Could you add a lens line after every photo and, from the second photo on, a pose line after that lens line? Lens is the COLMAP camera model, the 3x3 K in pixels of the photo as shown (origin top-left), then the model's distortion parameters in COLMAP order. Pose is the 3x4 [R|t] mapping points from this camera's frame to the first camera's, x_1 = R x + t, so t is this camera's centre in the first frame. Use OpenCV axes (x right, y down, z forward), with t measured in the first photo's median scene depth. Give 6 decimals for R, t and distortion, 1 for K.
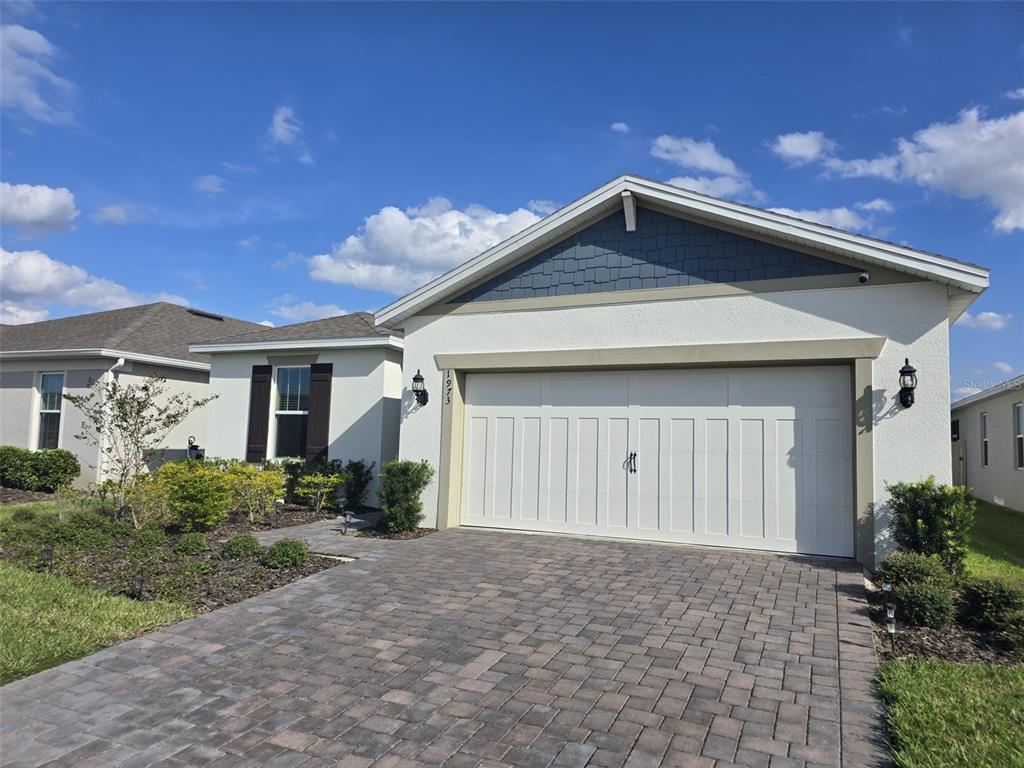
lens RADIAL K [[689.3, 0, 519.9], [0, 689.3, 385.5], [0, 0, 1]] dist [0.062767, -0.053604]
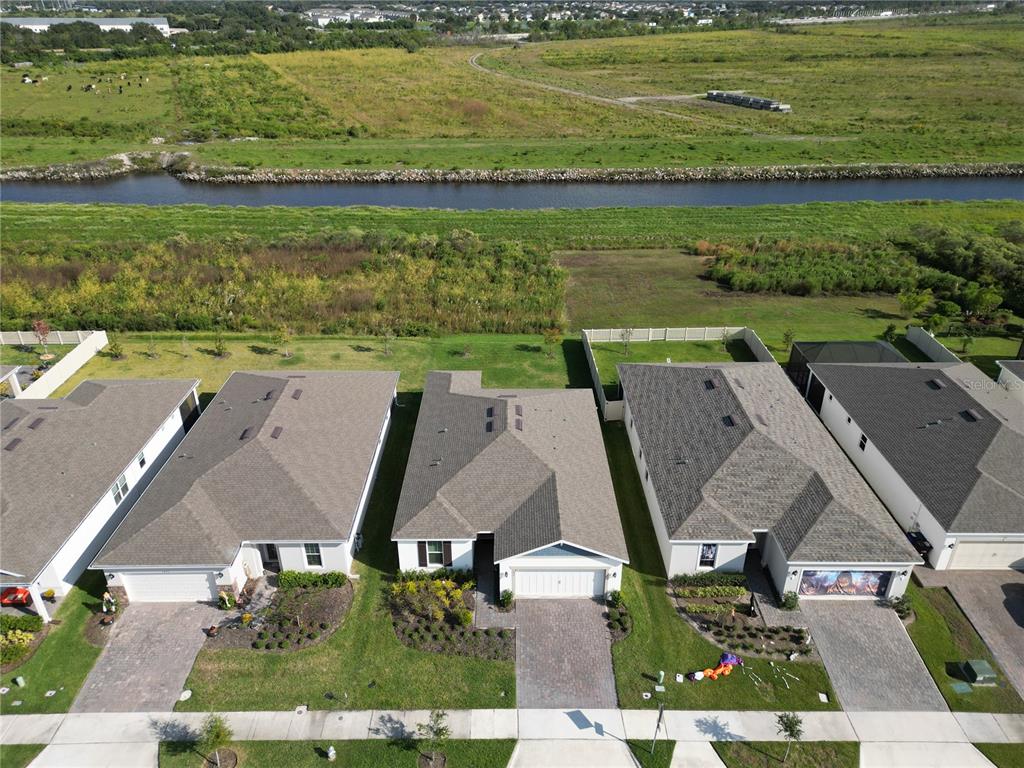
lens RADIAL K [[713.8, 0, 507.1], [0, 713.8, 385.7], [0, 0, 1]] dist [0.050991, -0.033712]
pose [[0.914756, -0.218742, 0.339667, -1.333446], [-0.005724, 0.833644, 0.552273, -3.243102], [-0.403967, -0.507139, 0.761329, -1.606491]]
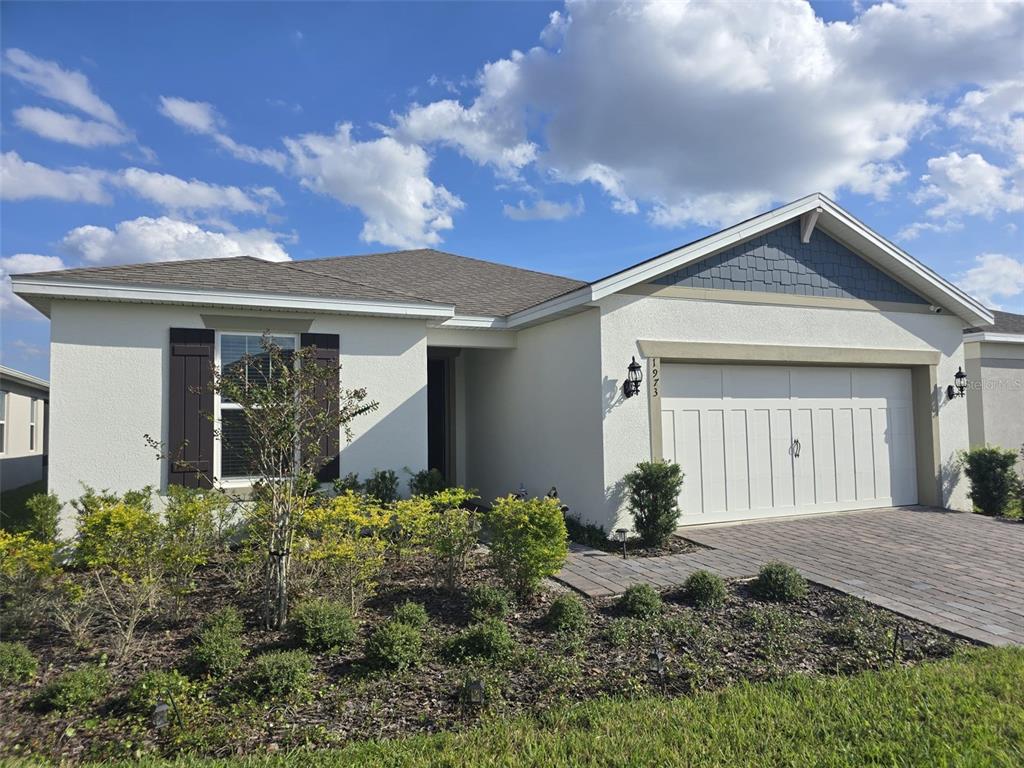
lens RADIAL K [[705.6, 0, 539.1], [0, 705.6, 386.4], [0, 0, 1]] dist [0.008862, -0.000874]
pose [[0.648411, 0.008124, 0.761247, -0.926820], [-0.028064, 0.999518, 0.013238, 0.006578], [-0.760773, -0.029948, 0.648327, 0.539112]]
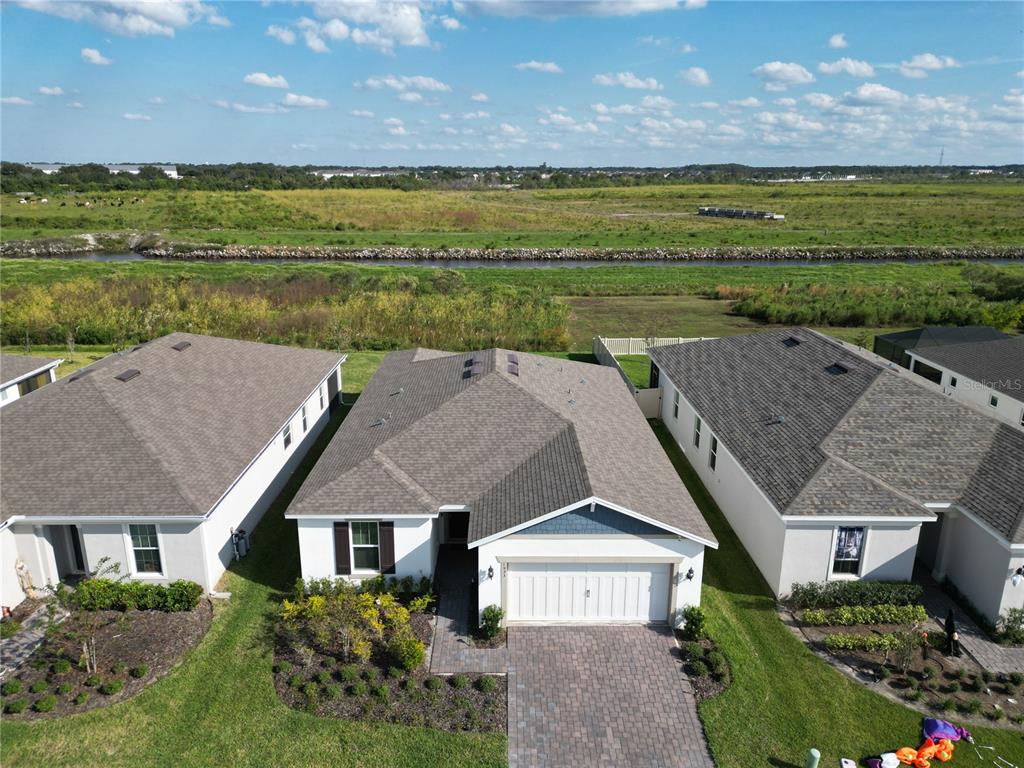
lens RADIAL K [[713.8, 0, 507.1], [0, 713.8, 385.7], [0, 0, 1]] dist [0.050991, -0.033712]
pose [[0.911212, -0.139990, 0.387421, -0.904433], [-0.014484, 0.929017, 0.369755, -1.395617], [-0.411683, -0.342536, 0.844504, -0.710029]]
